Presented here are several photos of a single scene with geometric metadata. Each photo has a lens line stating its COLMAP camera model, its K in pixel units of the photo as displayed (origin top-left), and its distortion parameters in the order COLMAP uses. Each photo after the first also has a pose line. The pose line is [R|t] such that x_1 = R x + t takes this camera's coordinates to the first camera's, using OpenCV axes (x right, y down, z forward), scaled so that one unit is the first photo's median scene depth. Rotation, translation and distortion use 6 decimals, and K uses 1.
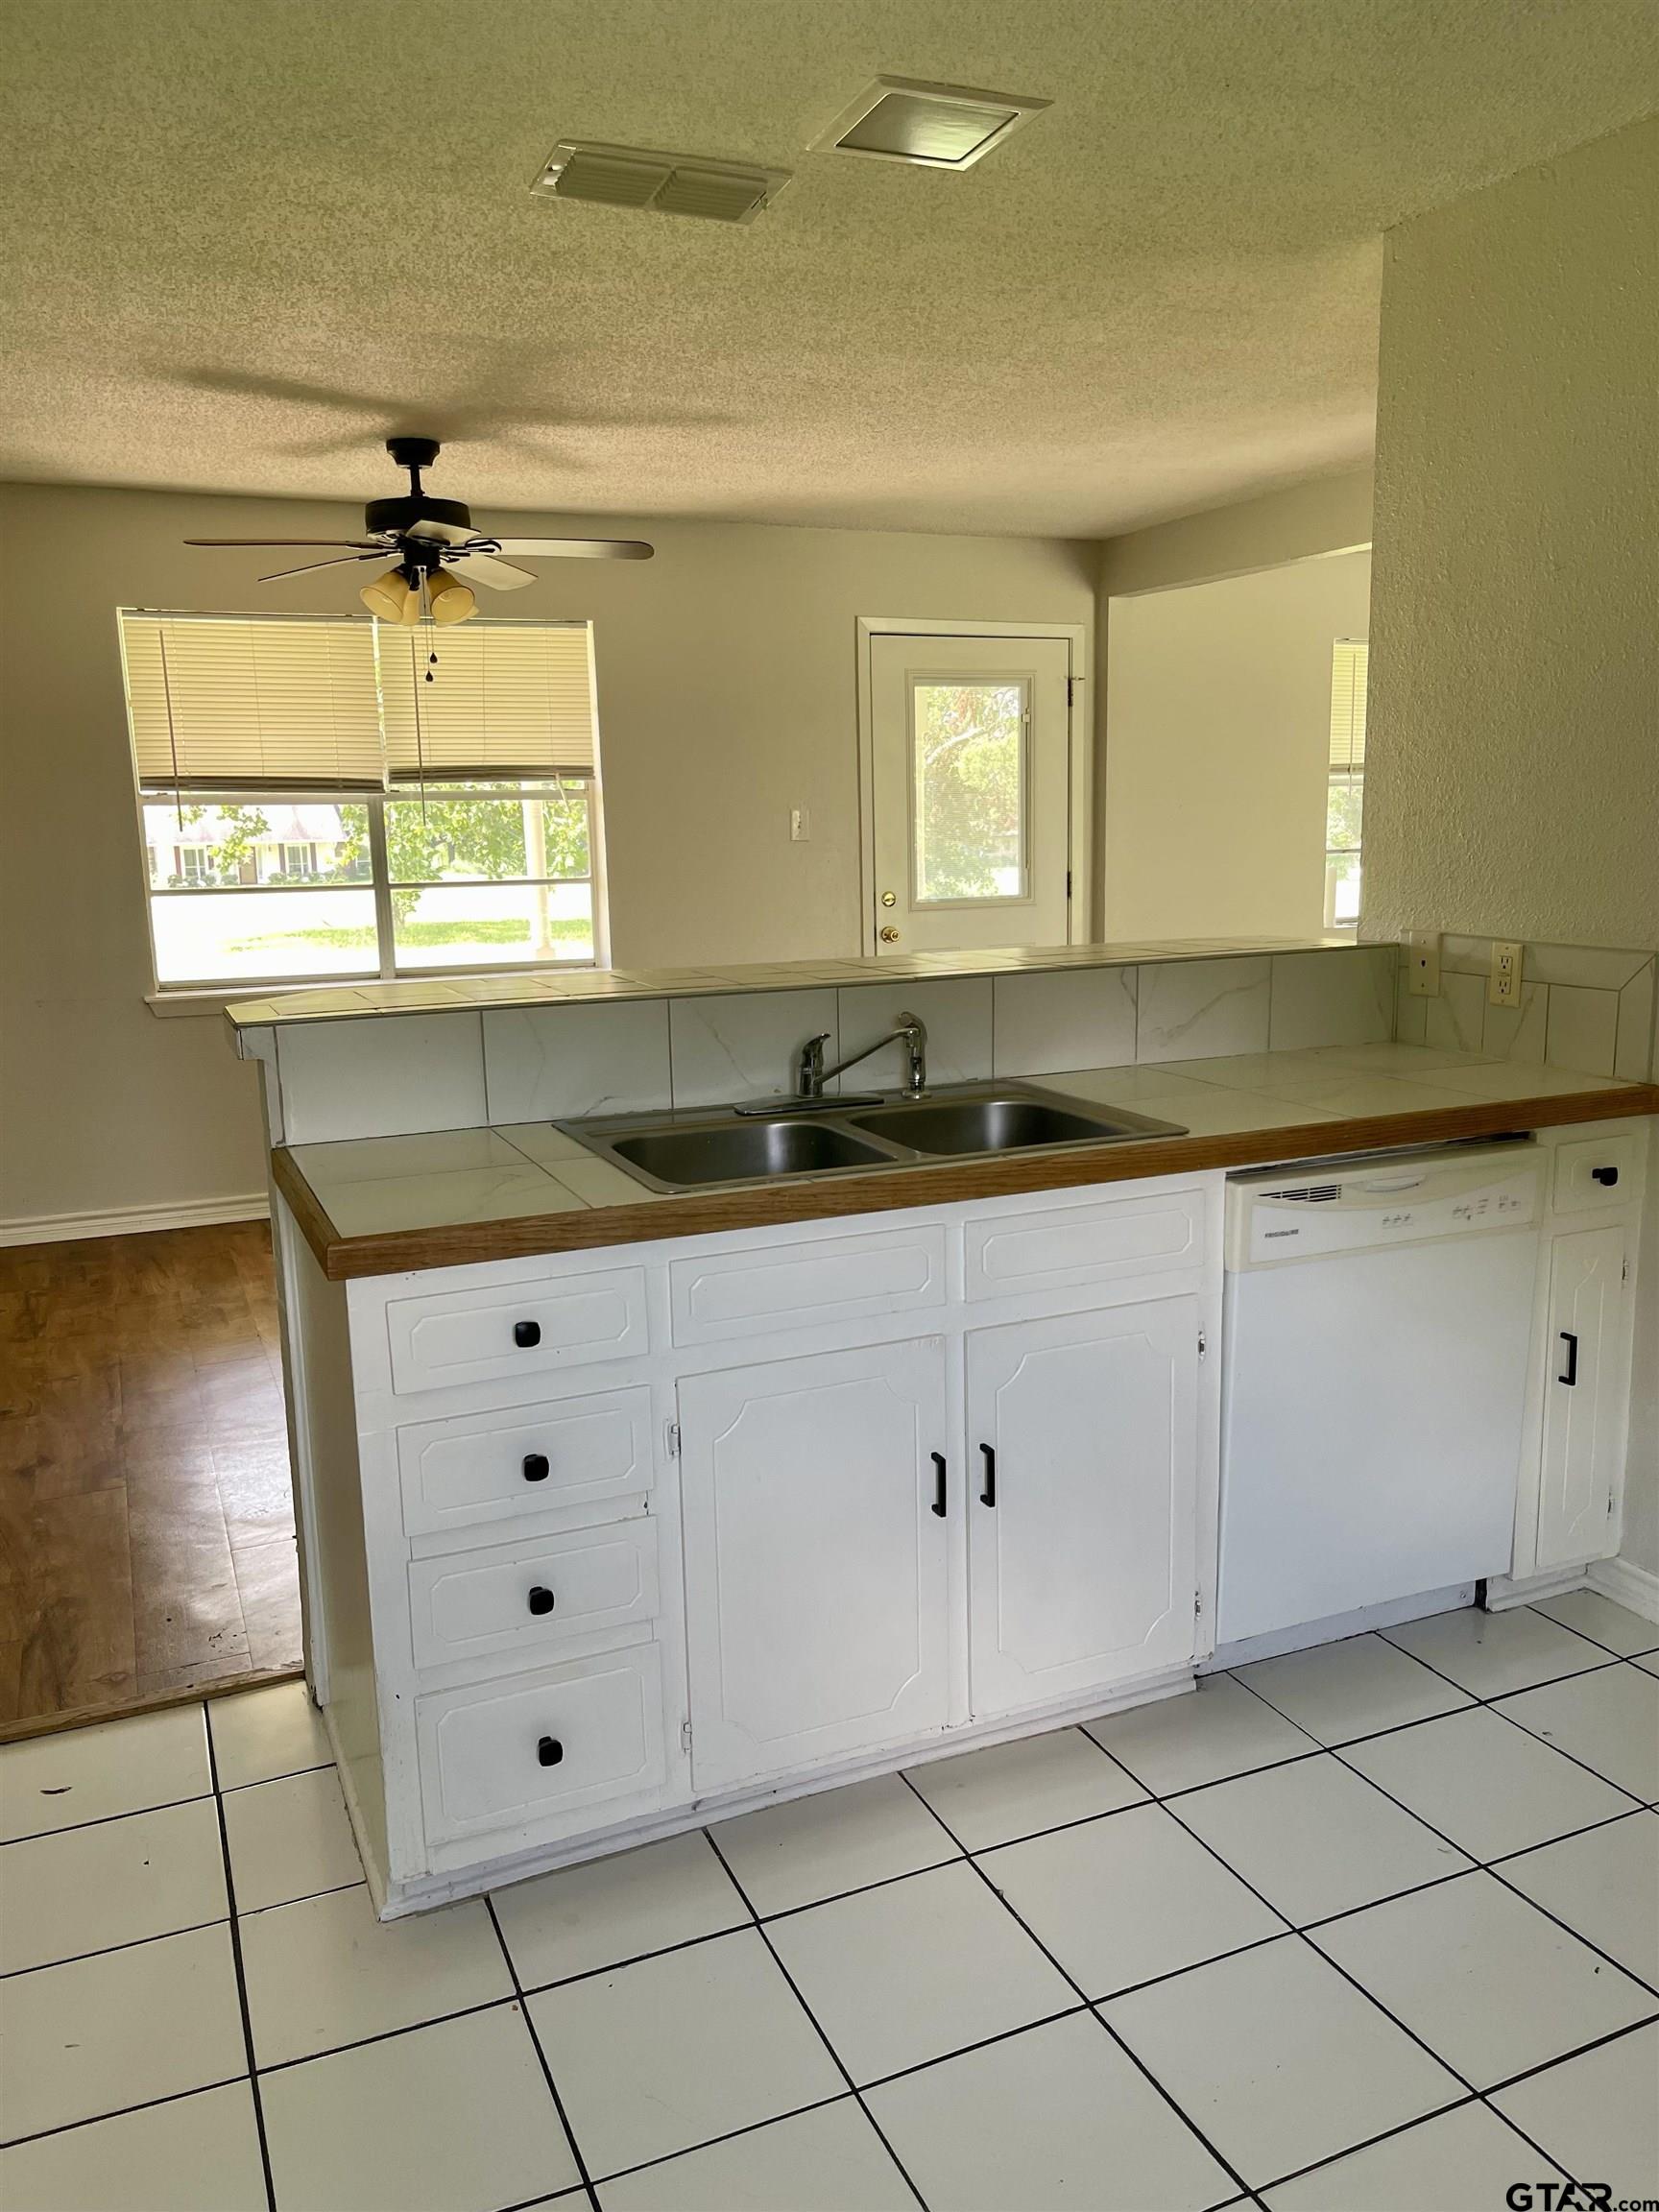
lens RADIAL K [[1662.6, 0, 830.2], [0, 1662.6, 1132.8], [0, 0, 1]] dist [0.093767, -0.142435]
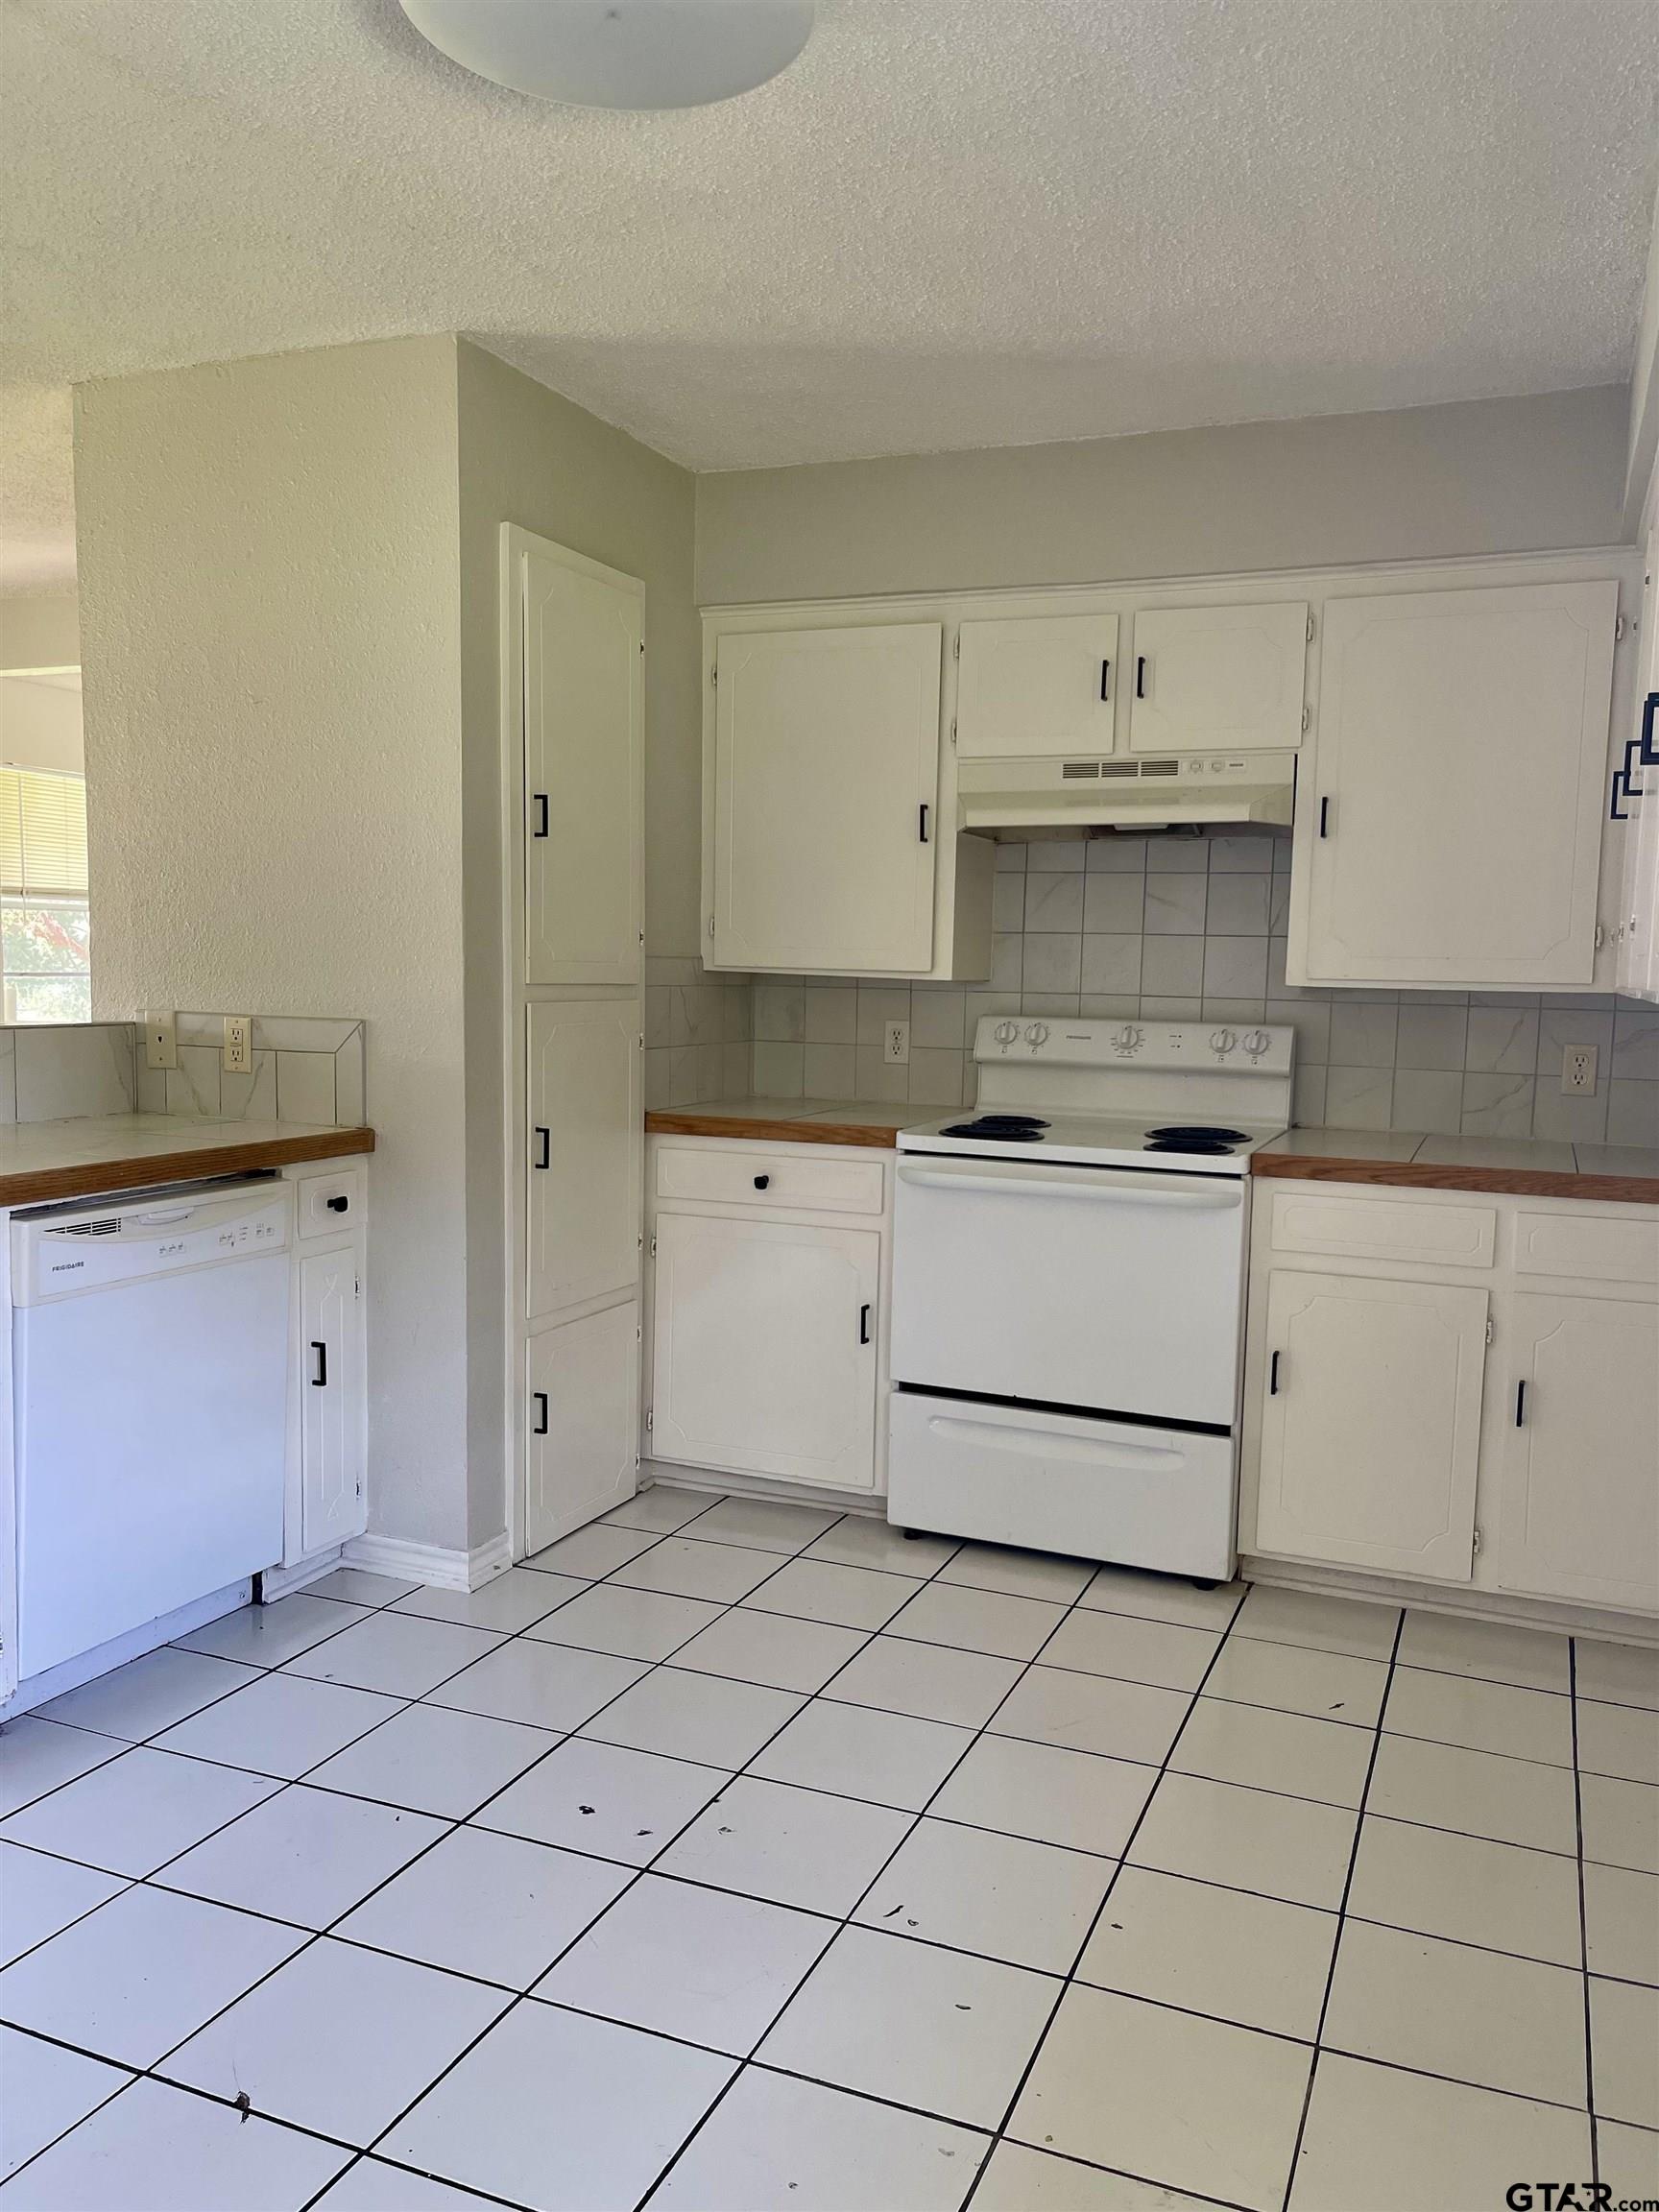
lens RADIAL K [[1662.6, 0, 830.2], [0, 1662.6, 1132.8], [0, 0, 1]] dist [0.093767, -0.142435]
pose [[0.727421, -0.032310, 0.685430, -0.096804], [0.093944, 0.994175, -0.052835, 0.068149], [-0.679730, 0.102825, 0.726219, -0.105387]]
